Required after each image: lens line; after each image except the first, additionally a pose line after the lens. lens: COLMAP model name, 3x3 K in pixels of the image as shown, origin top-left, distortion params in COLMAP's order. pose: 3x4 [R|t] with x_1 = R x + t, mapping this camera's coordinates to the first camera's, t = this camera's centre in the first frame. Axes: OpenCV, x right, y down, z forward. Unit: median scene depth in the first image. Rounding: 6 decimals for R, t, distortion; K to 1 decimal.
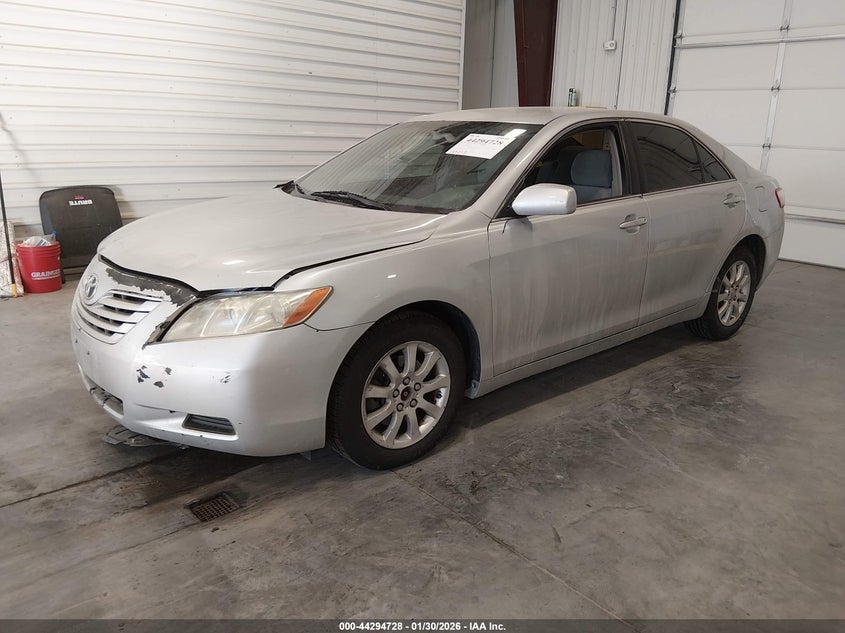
lens RADIAL K [[649.6, 0, 431.5], [0, 649.6, 313.2], [0, 0, 1]] dist [0.093234, -0.151025]
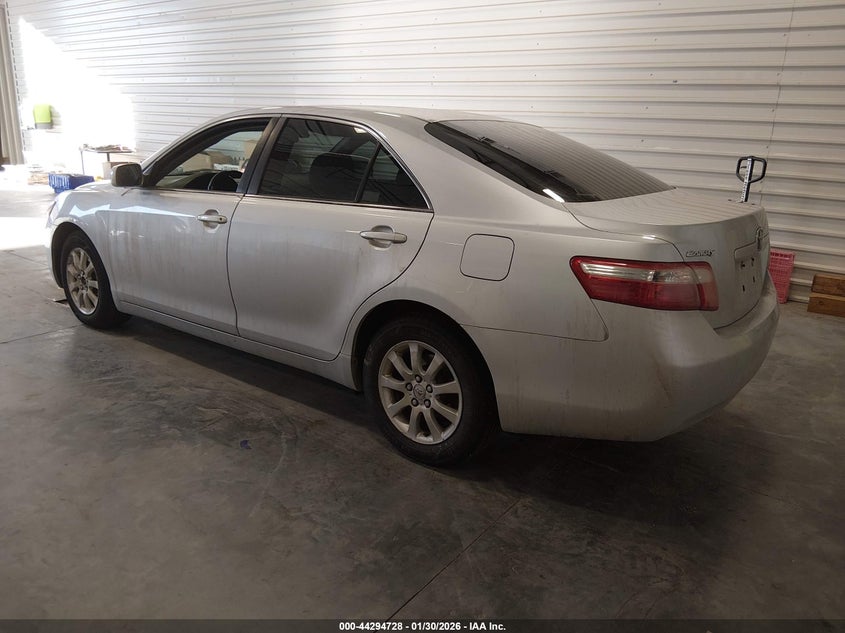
lens RADIAL K [[649.6, 0, 431.5], [0, 649.6, 313.2], [0, 0, 1]] dist [0.093234, -0.151025]
pose [[0.210868, 0.253004, -0.944205, 1.517814], [-0.298514, 0.936450, 0.184259, -0.321736], [0.930819, 0.243005, 0.272993, 1.218145]]
